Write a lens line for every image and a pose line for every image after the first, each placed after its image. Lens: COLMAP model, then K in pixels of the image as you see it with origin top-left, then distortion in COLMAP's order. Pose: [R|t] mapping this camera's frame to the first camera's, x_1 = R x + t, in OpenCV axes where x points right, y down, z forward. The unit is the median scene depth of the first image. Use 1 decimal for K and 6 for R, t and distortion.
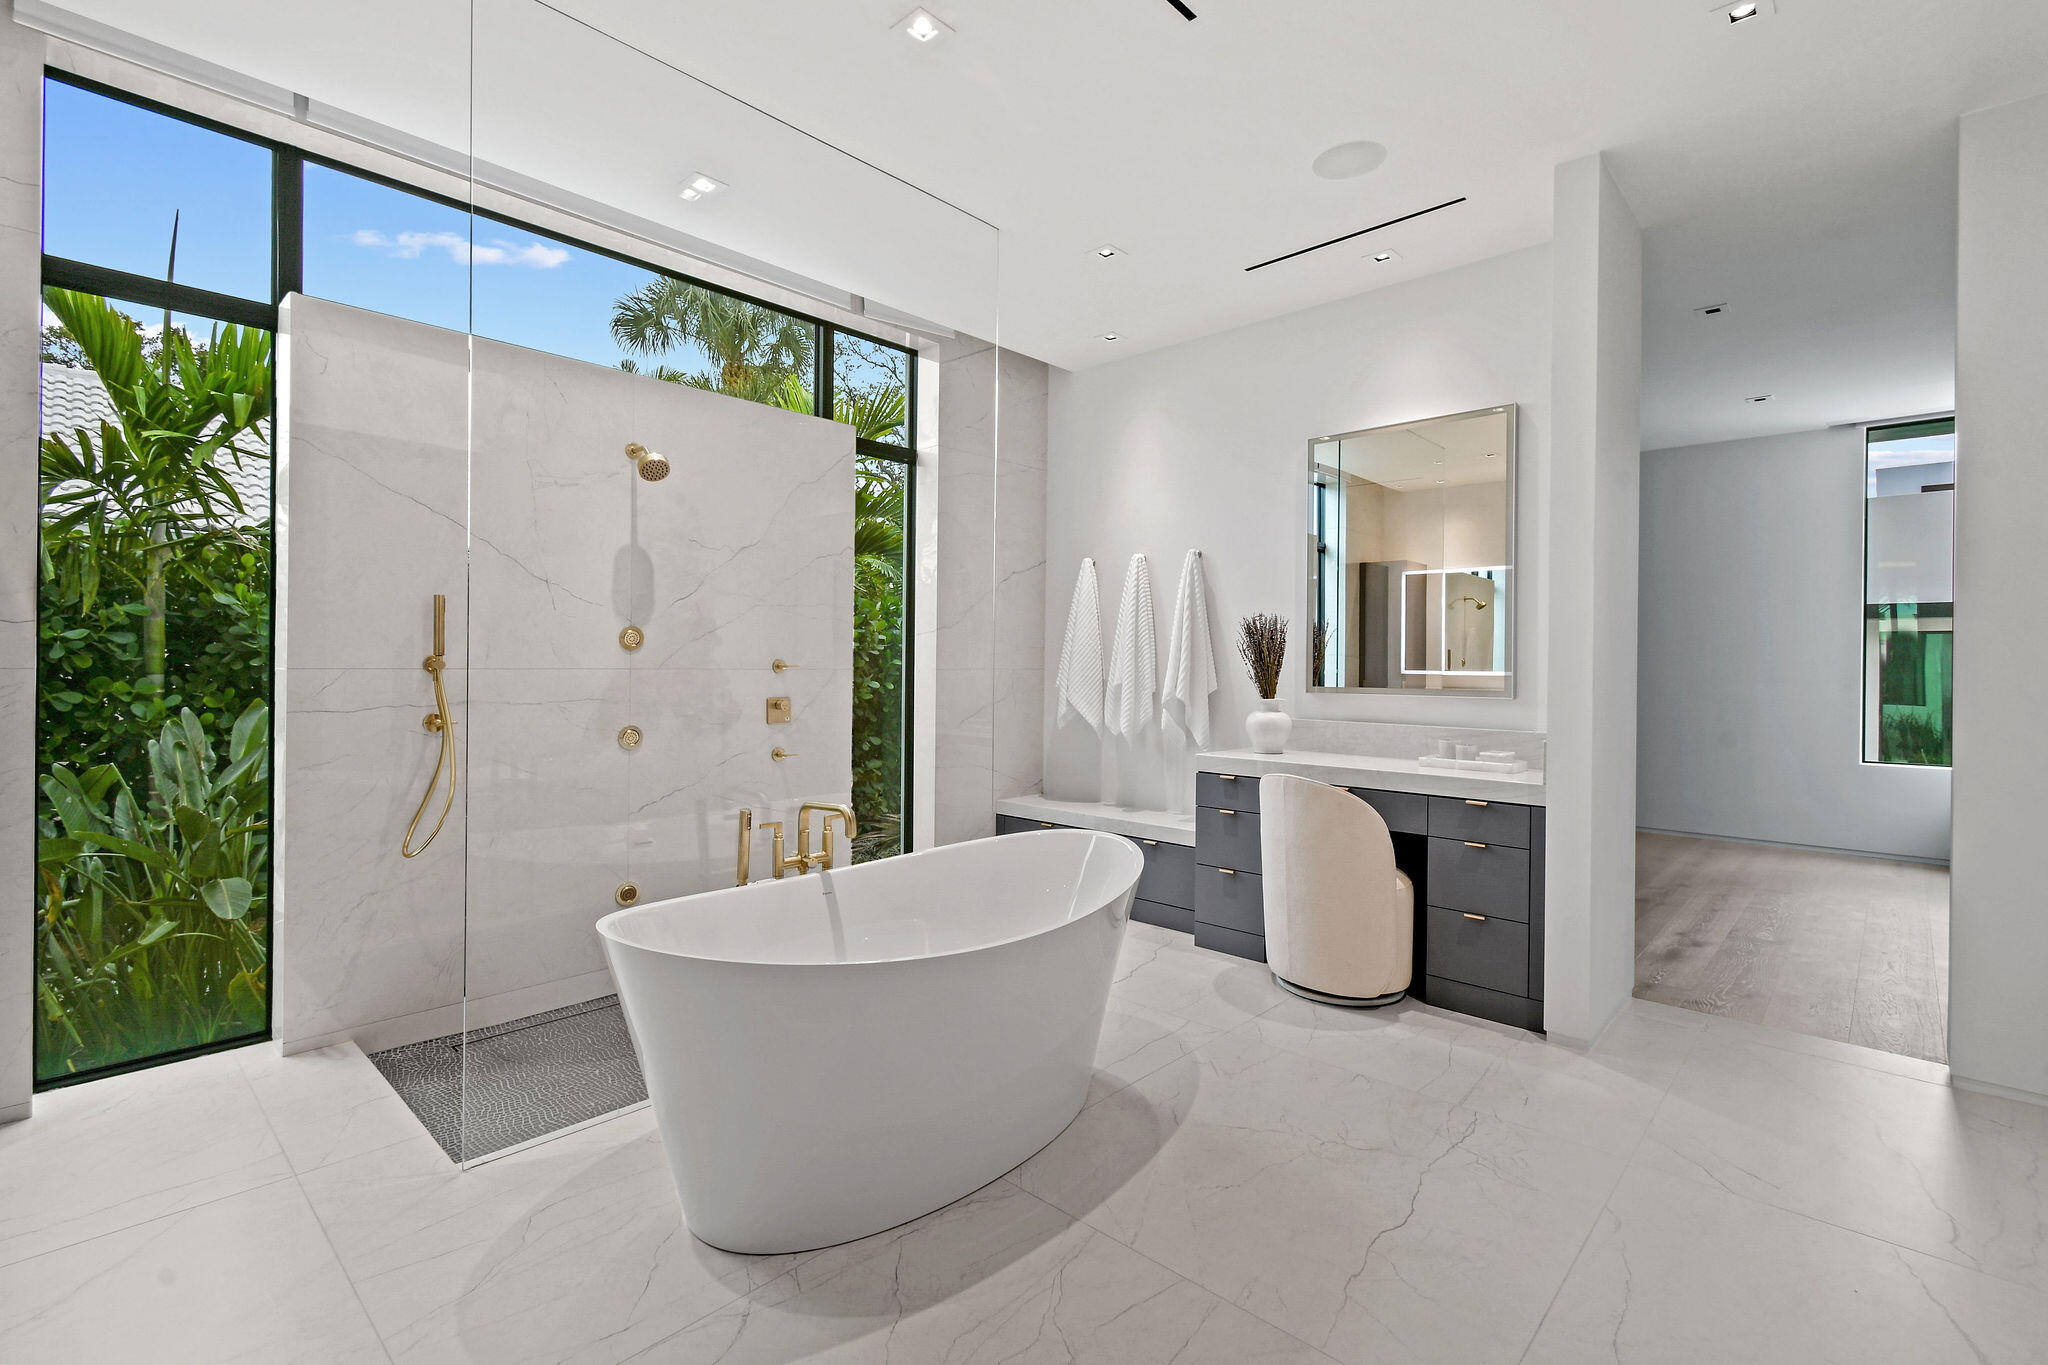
lens RADIAL K [[919.2, 0, 1038.5], [0, 919.2, 674.6], [0, 0, 1]] dist [0.008671, -0.005575]
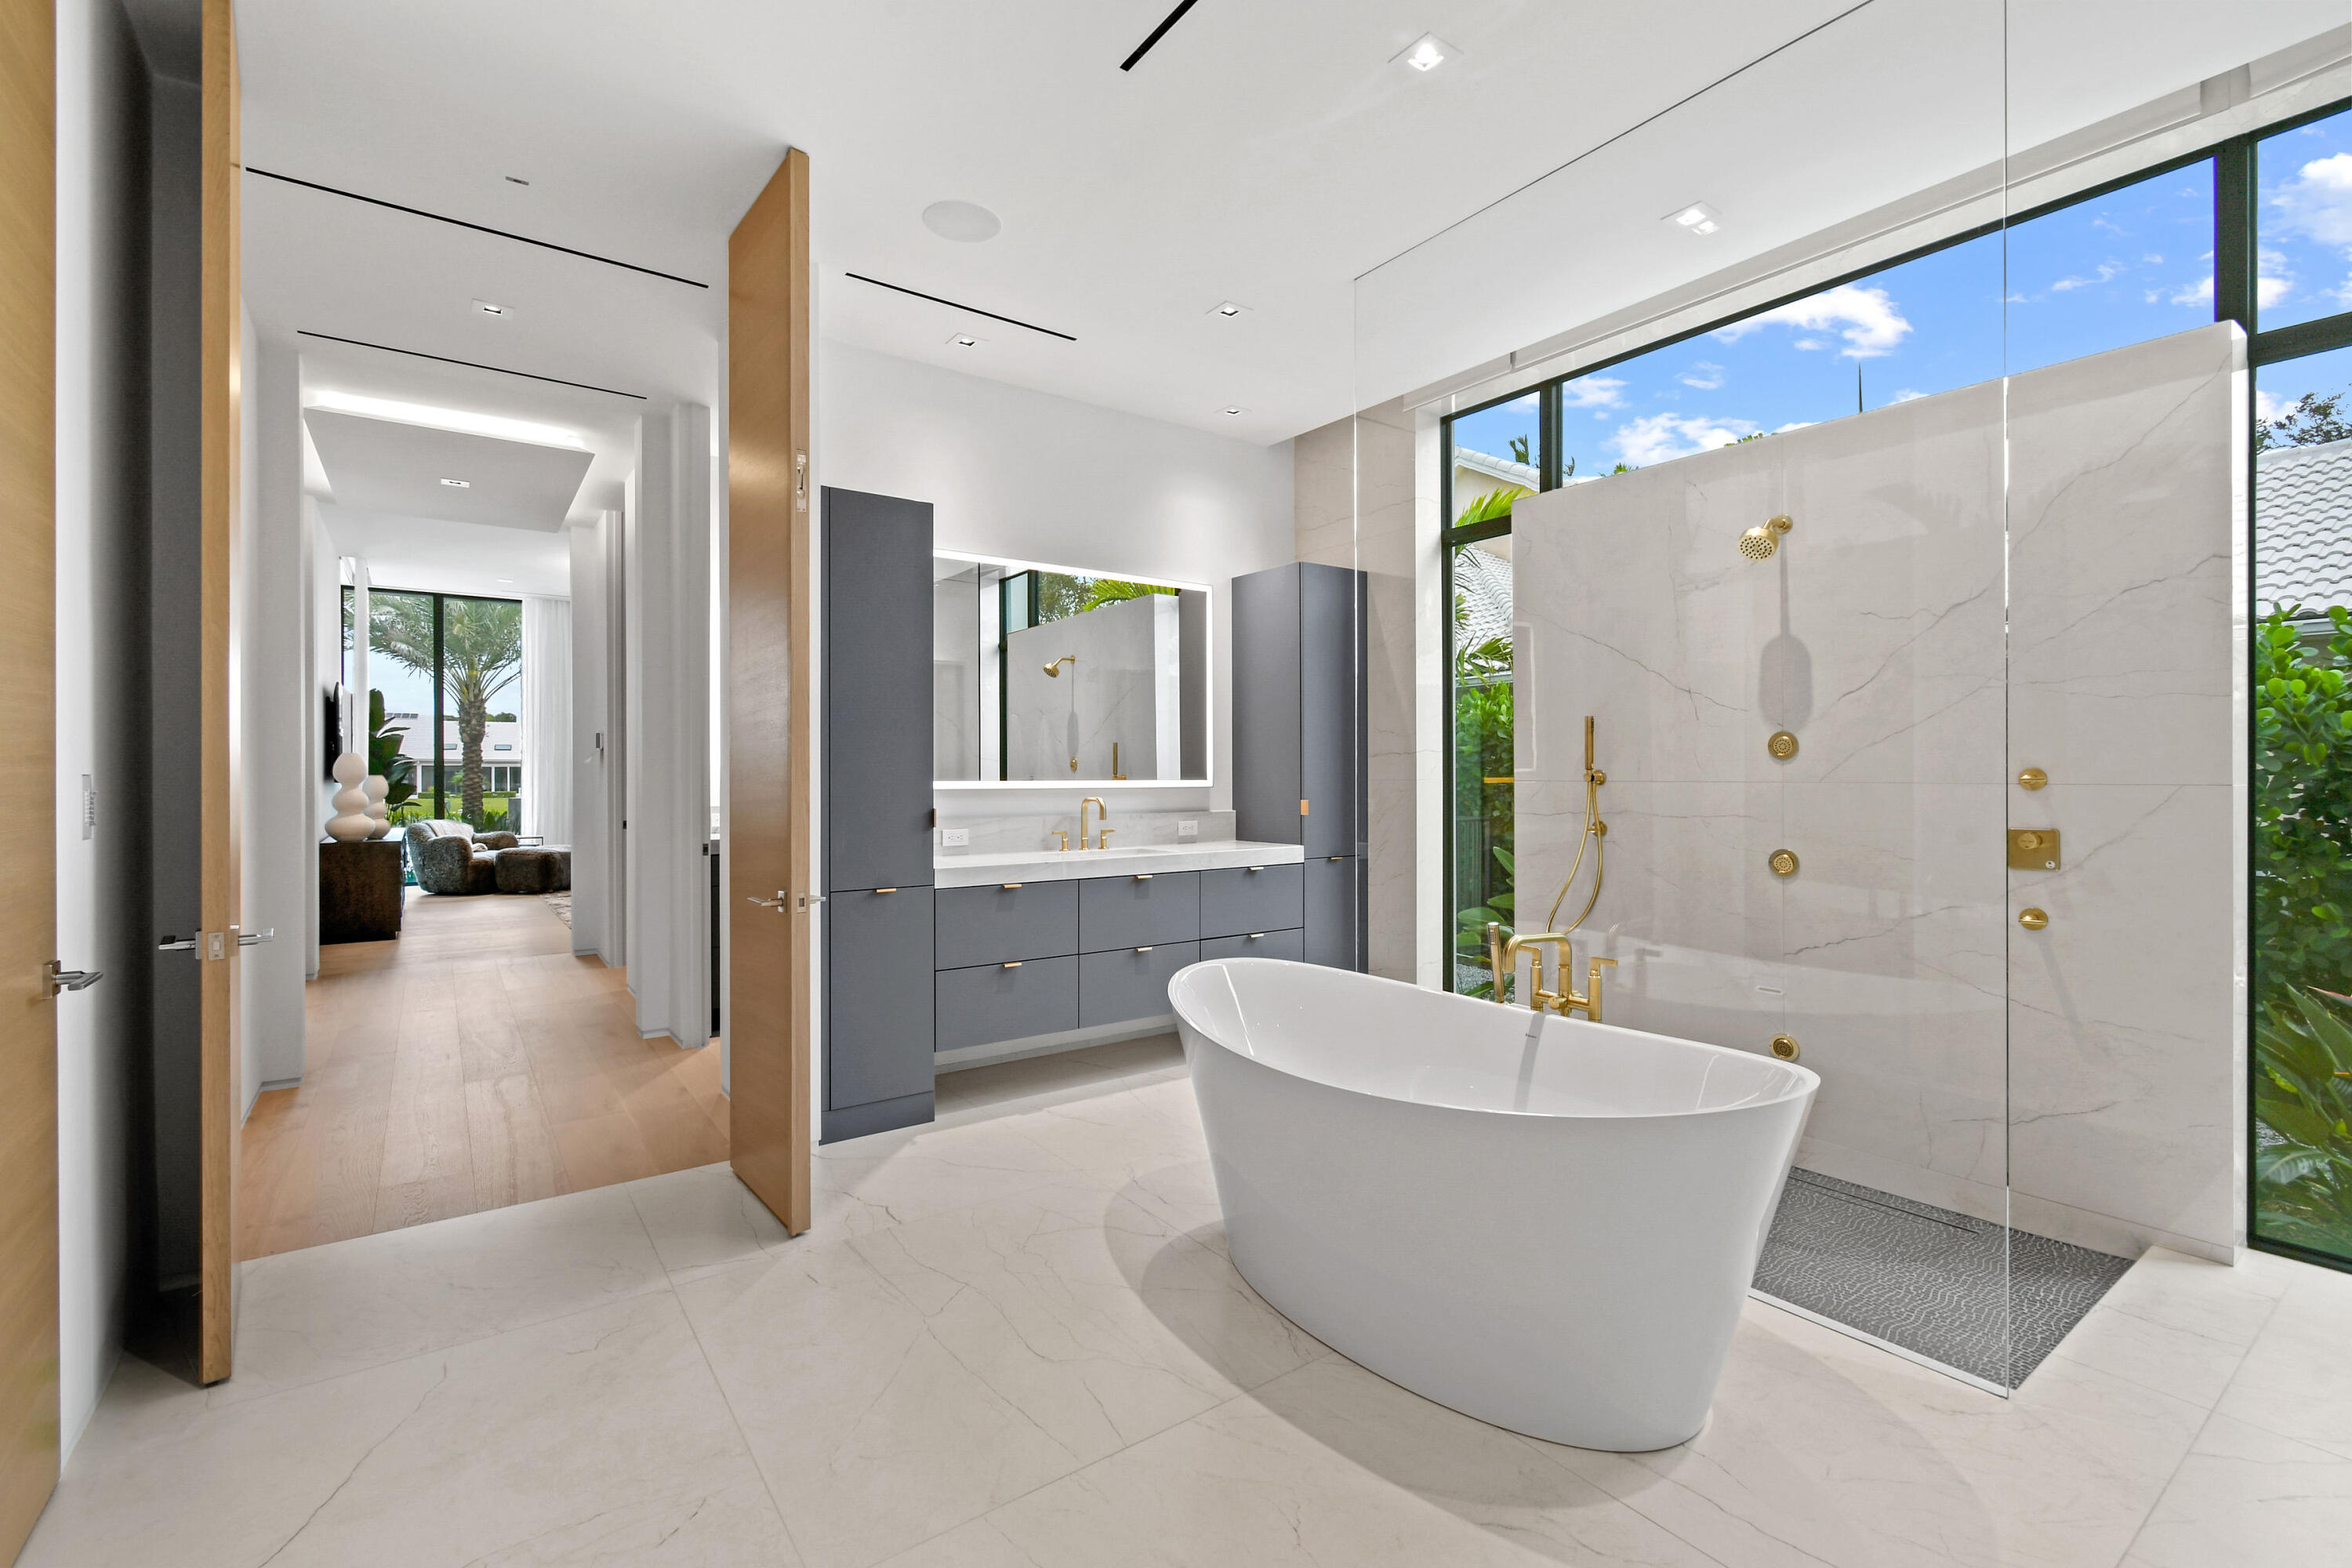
lens RADIAL K [[1055.6, 0, 1195.6], [0, 1055.6, 773.5], [0, 0, 1]] dist [0.008671, -0.005575]
pose [[-0.194763, -0.004524, -0.980840, 0.624061], [-0.013323, 0.999909, -0.001967, -0.004595], [0.980760, 0.012684, -0.194805, 0.669537]]
